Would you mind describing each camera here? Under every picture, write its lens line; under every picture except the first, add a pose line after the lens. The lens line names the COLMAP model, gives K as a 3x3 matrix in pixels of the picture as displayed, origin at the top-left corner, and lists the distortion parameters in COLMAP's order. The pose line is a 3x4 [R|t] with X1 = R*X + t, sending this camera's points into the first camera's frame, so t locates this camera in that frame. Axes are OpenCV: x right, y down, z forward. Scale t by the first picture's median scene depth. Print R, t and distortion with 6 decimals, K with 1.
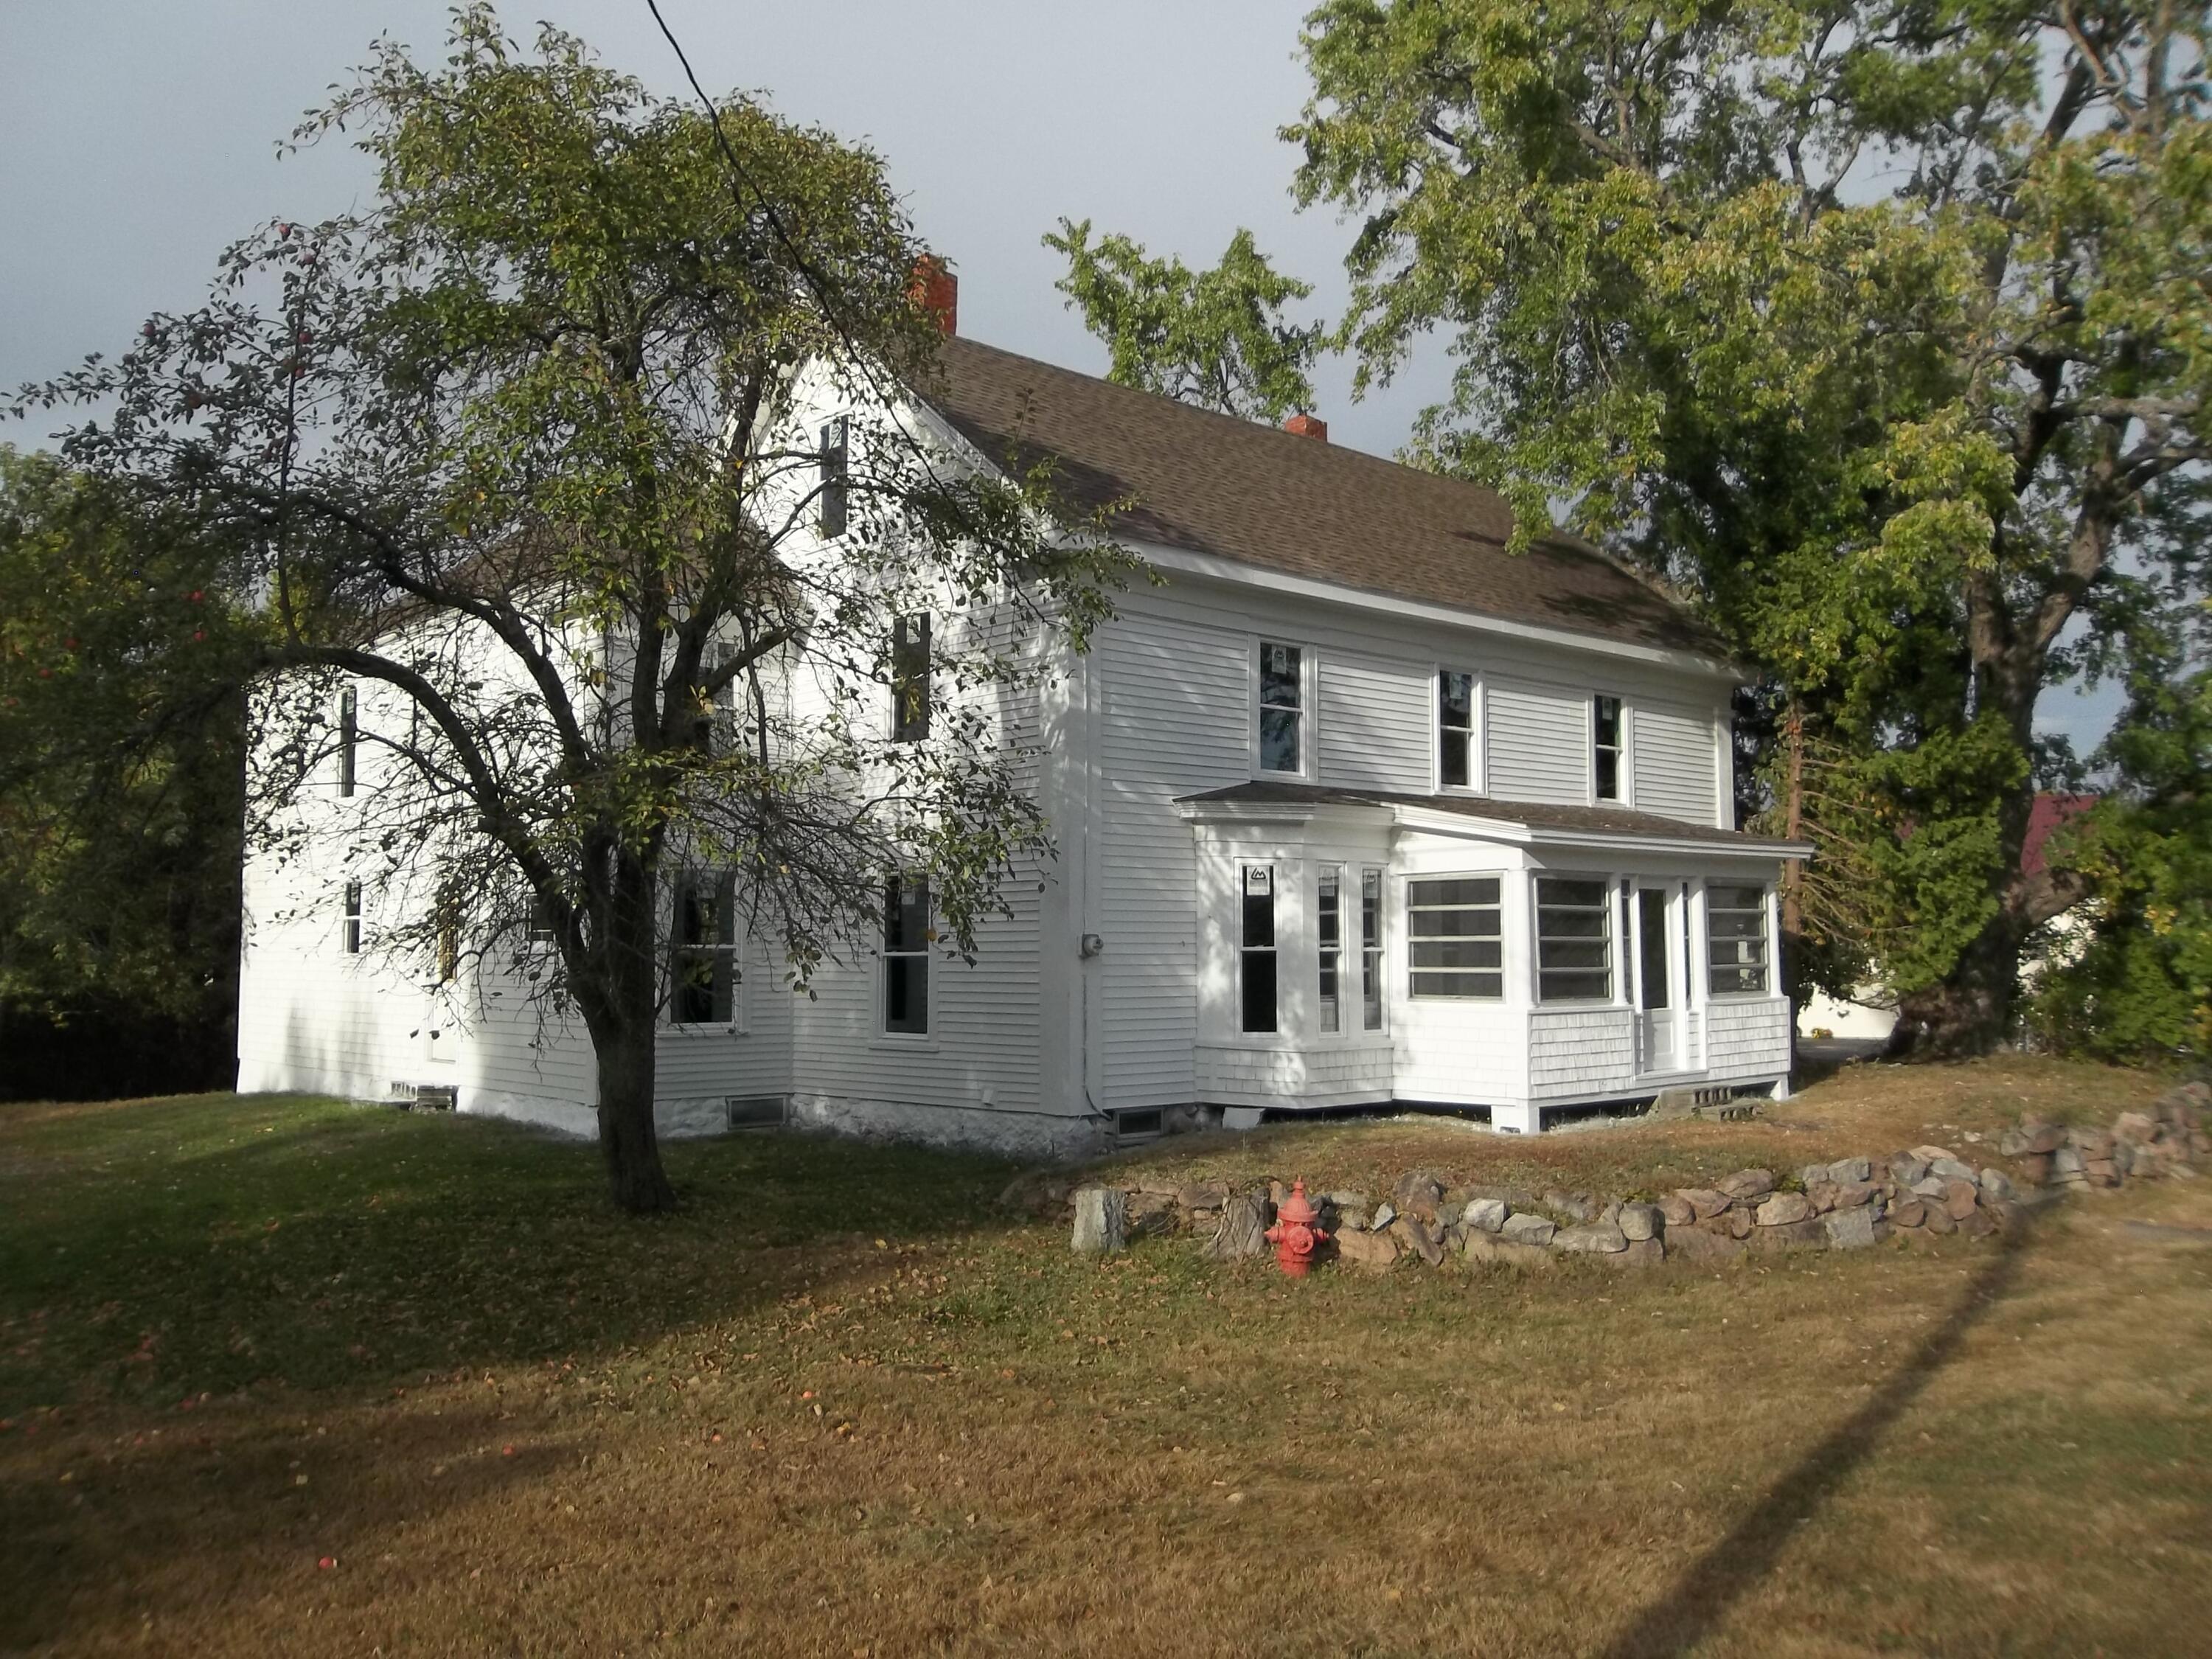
lens RADIAL K [[1766.4, 0, 1106.0], [0, 1766.4, 829.5], [0, 0, 1]] dist [-0.005081, -0.006162]
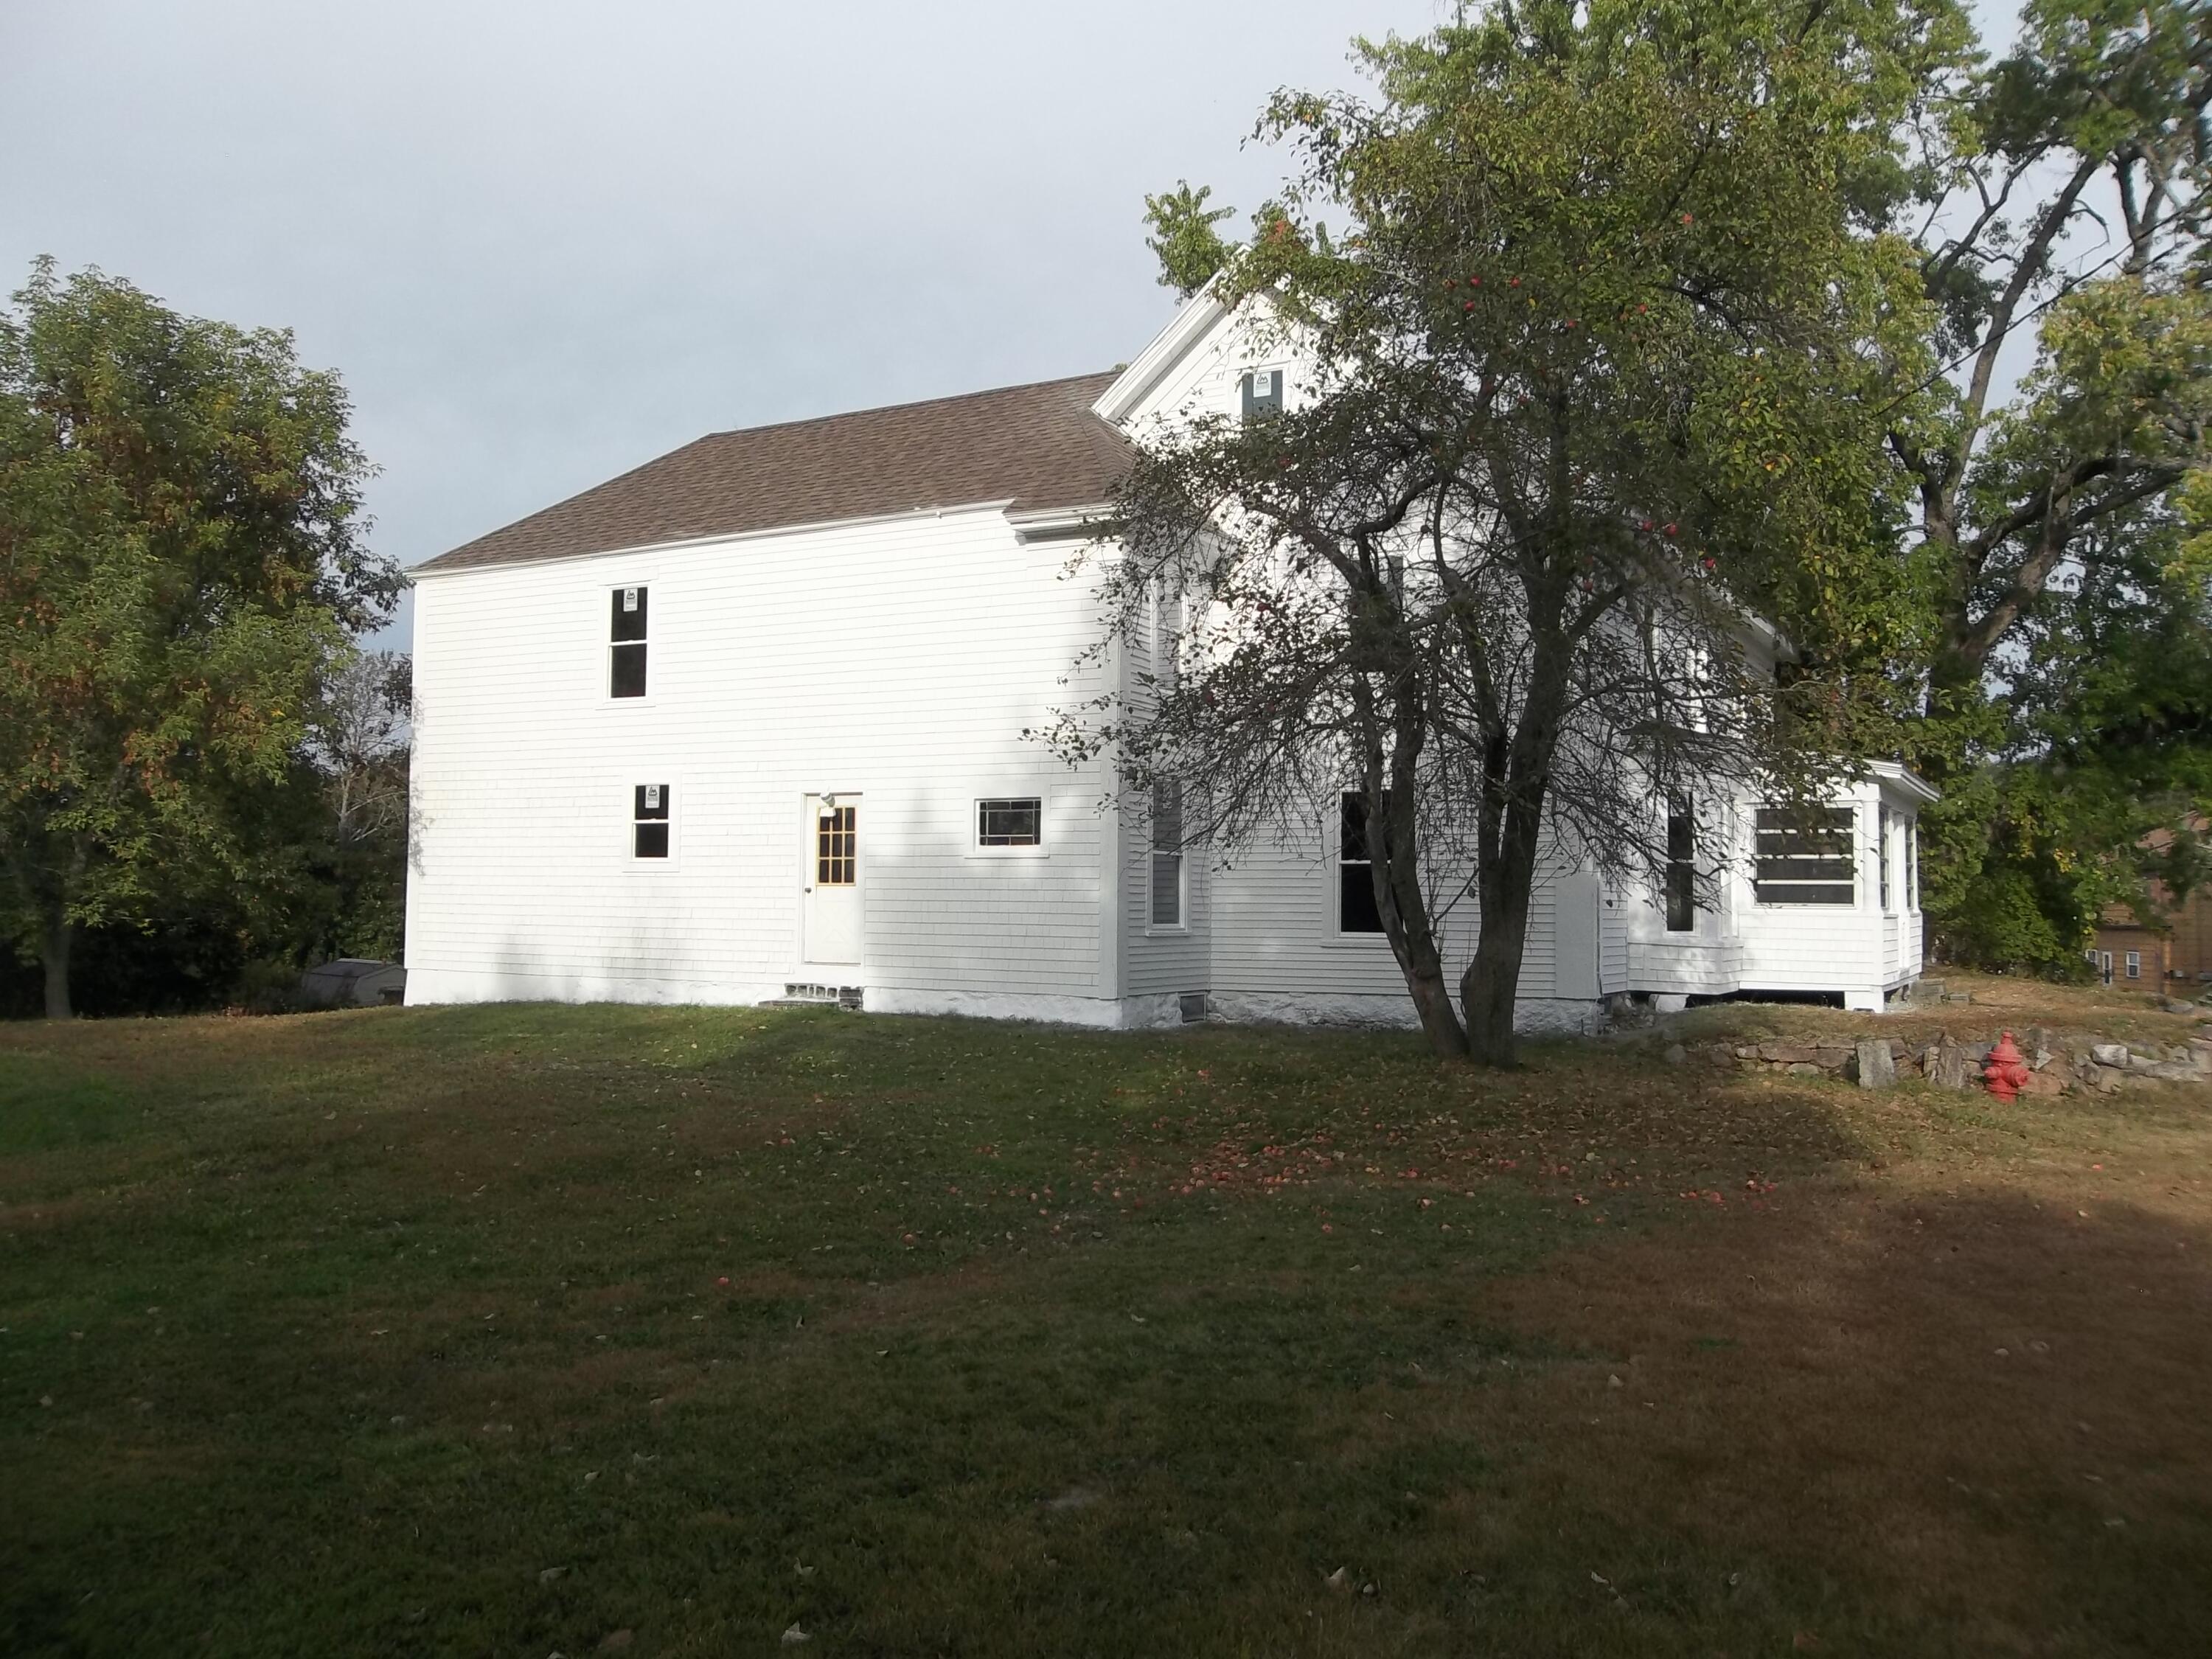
lens RADIAL K [[1766.4, 0, 1106.0], [0, 1766.4, 829.5], [0, 0, 1]] dist [-0.005081, -0.006162]
pose [[0.948642, 0.024927, 0.315368, -0.634099], [-0.033519, 0.999199, 0.021851, 0.032379], [-0.314570, -0.031300, 0.948718, -0.001416]]
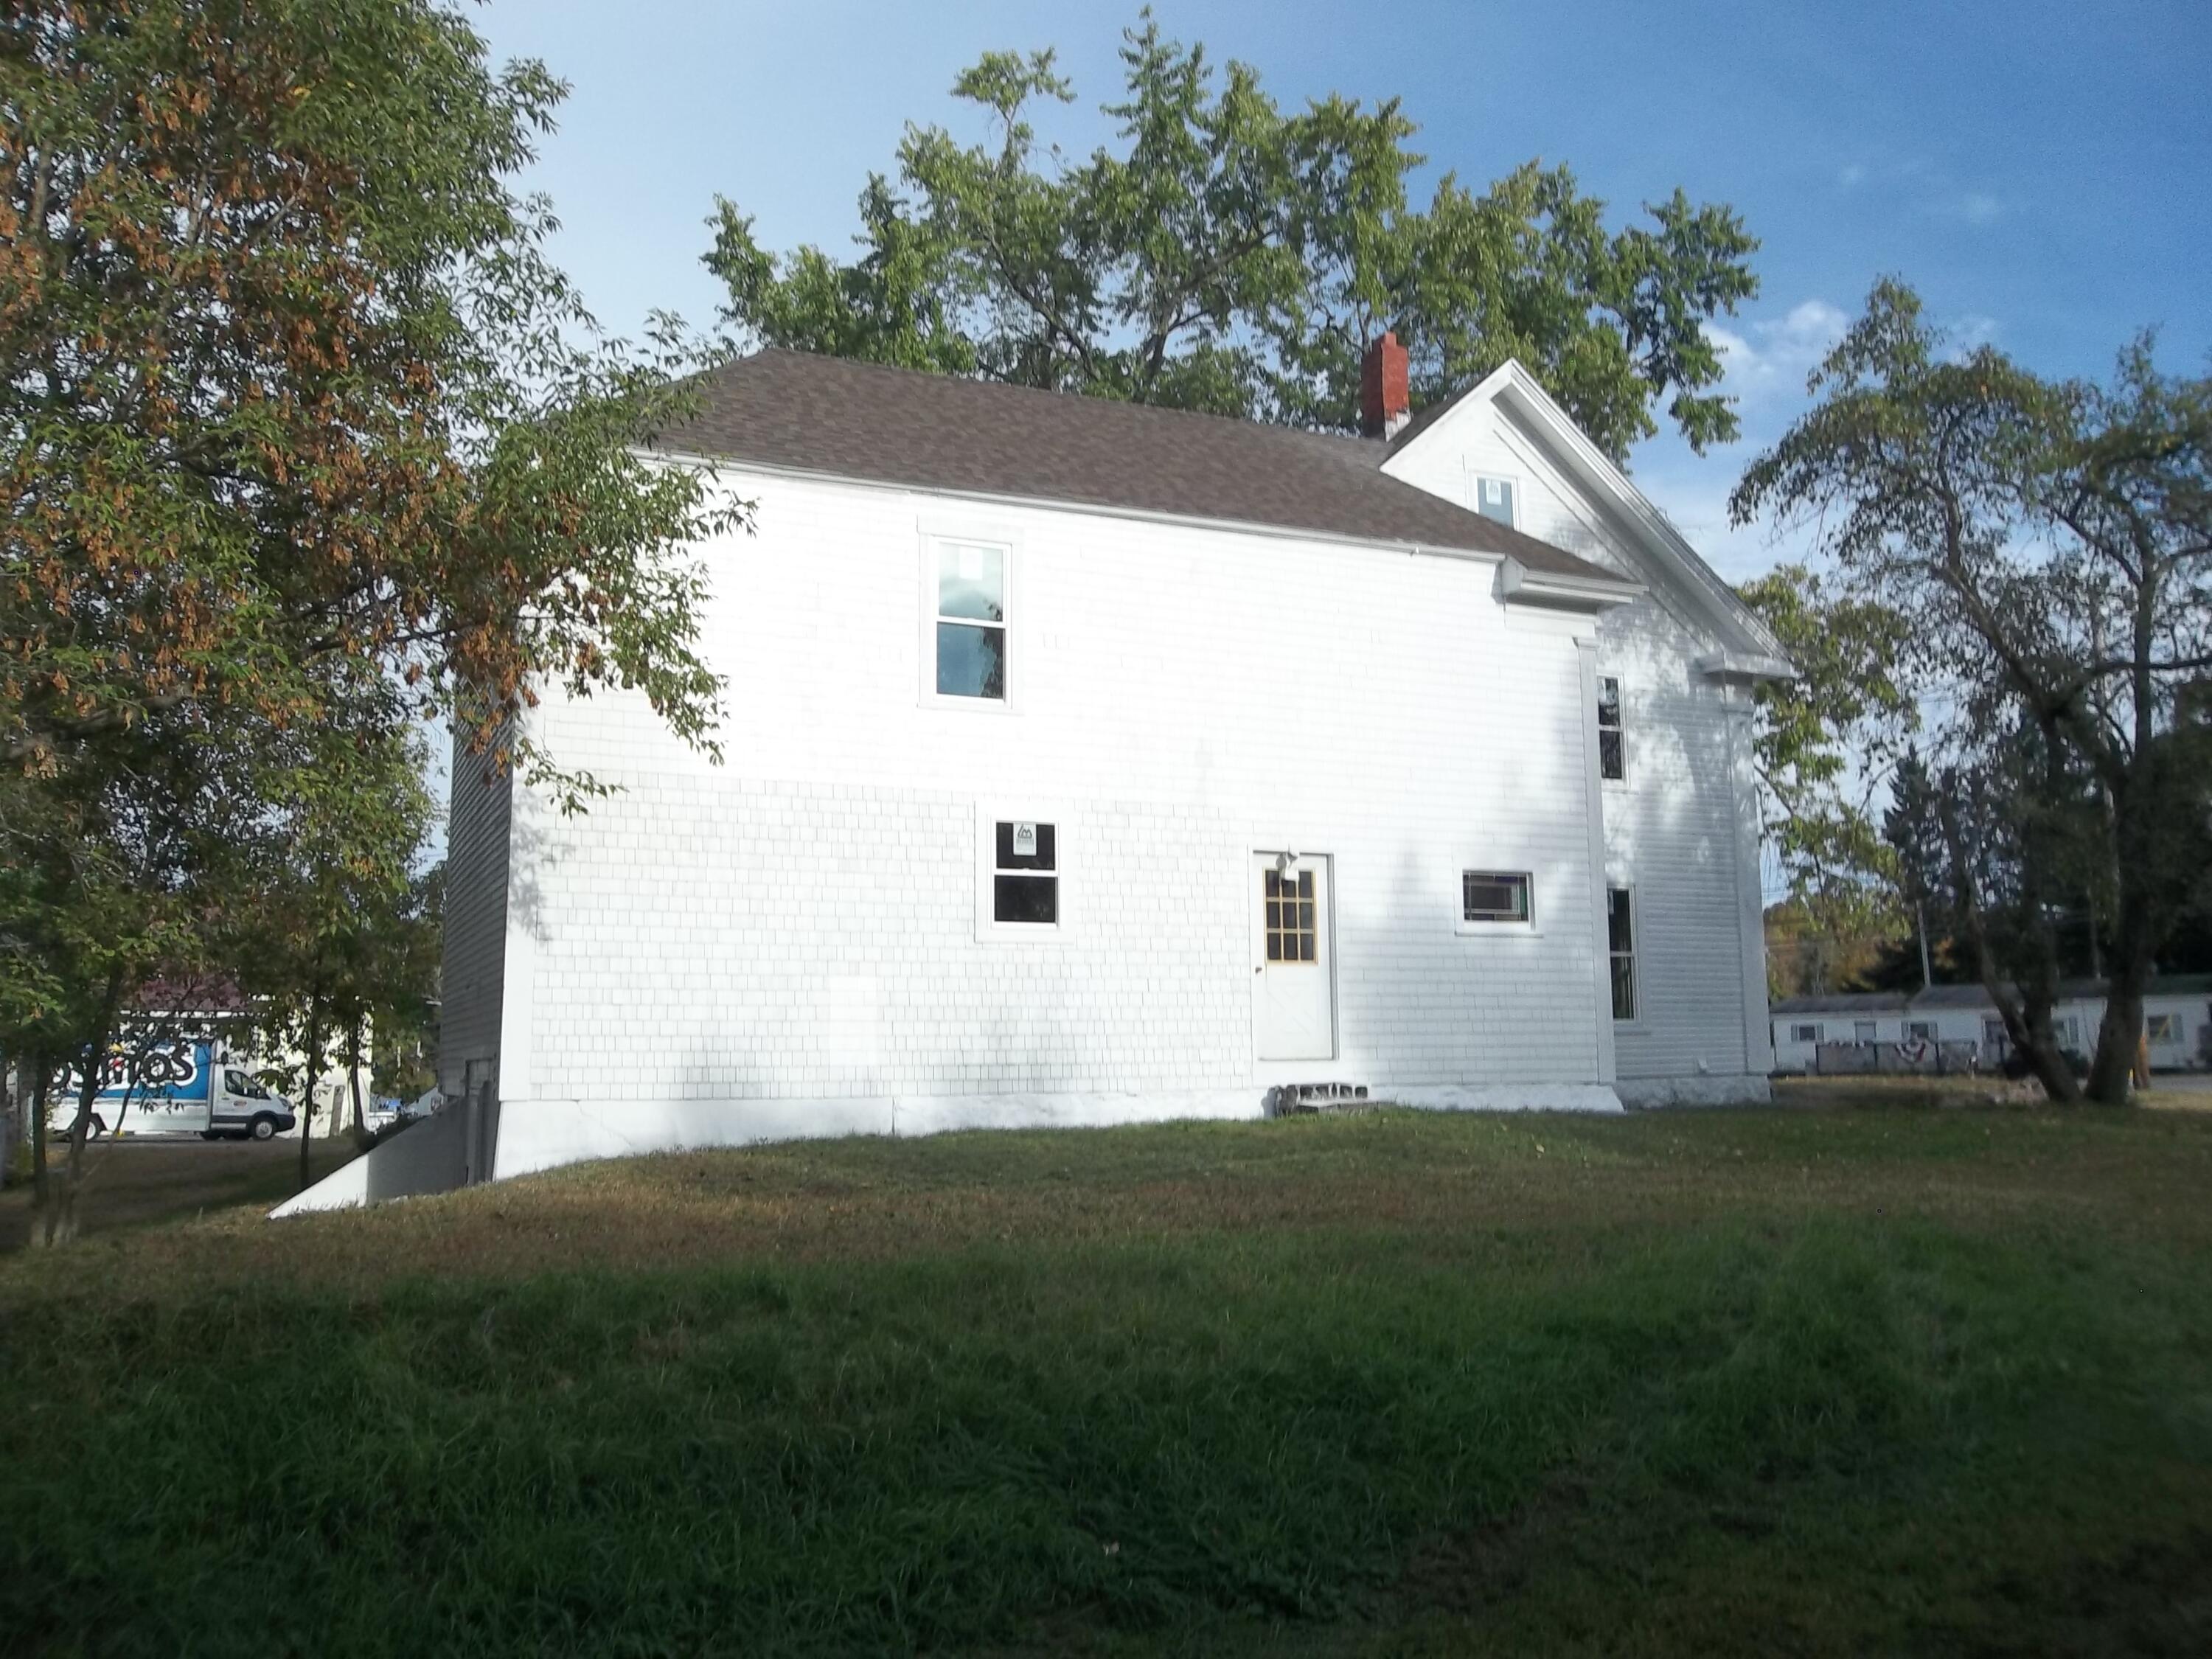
lens RADIAL K [[1766.4, 0, 1106.0], [0, 1766.4, 829.5], [0, 0, 1]] dist [-0.005081, -0.006162]
pose [[0.323534, 0.121320, 0.938407, -1.406253], [-0.053015, 0.992513, -0.110037, 0.143514], [-0.944730, -0.014149, 0.327544, 0.979518]]
